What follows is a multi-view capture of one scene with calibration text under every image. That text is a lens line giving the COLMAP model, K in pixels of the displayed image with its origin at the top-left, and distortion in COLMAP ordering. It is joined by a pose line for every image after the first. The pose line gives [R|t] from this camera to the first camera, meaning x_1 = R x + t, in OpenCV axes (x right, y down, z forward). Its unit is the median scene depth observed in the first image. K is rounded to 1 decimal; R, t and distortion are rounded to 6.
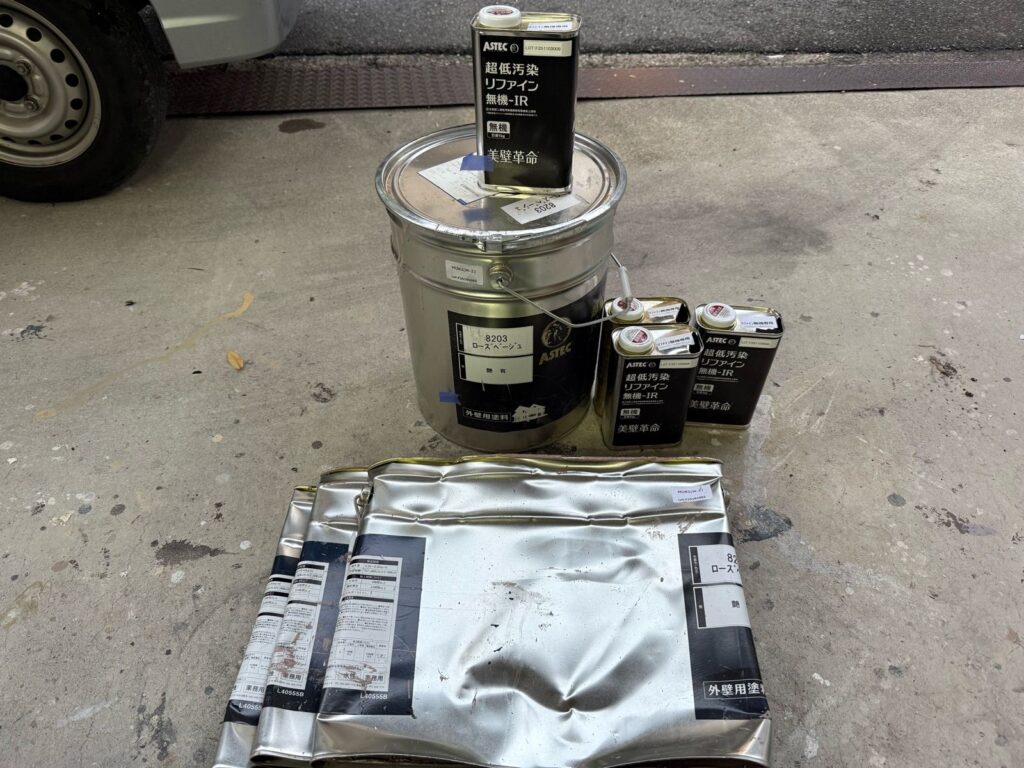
lens RADIAL K [[714.0, 0, 516.9], [0, 714.0, 384.8], [0, 0, 1]] dist [-0.004811, -0.011877]
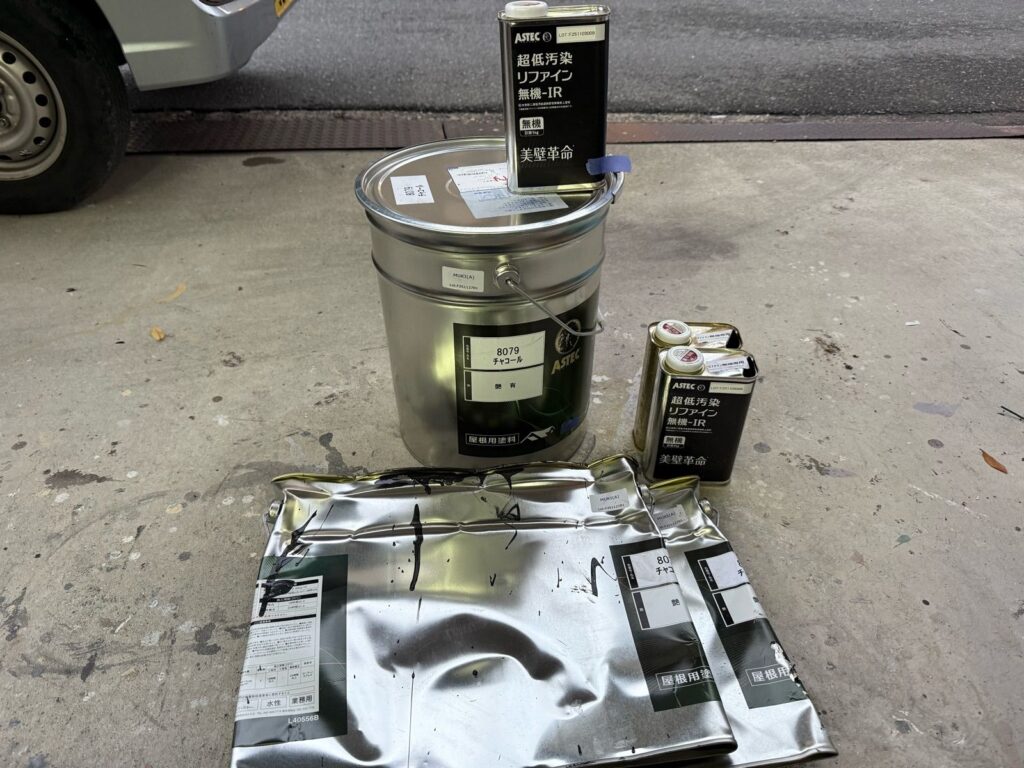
lens RADIAL K [[714.0, 0, 512.8], [0, 714.0, 387.4], [0, 0, 1]] dist [-0.004811, -0.011877]
pose [[0.999883, 0.009799, -0.011725, 0.158932], [-0.011186, 0.992119, -0.124801, 0.184206], [0.010410, 0.124918, 0.992113, -0.043155]]
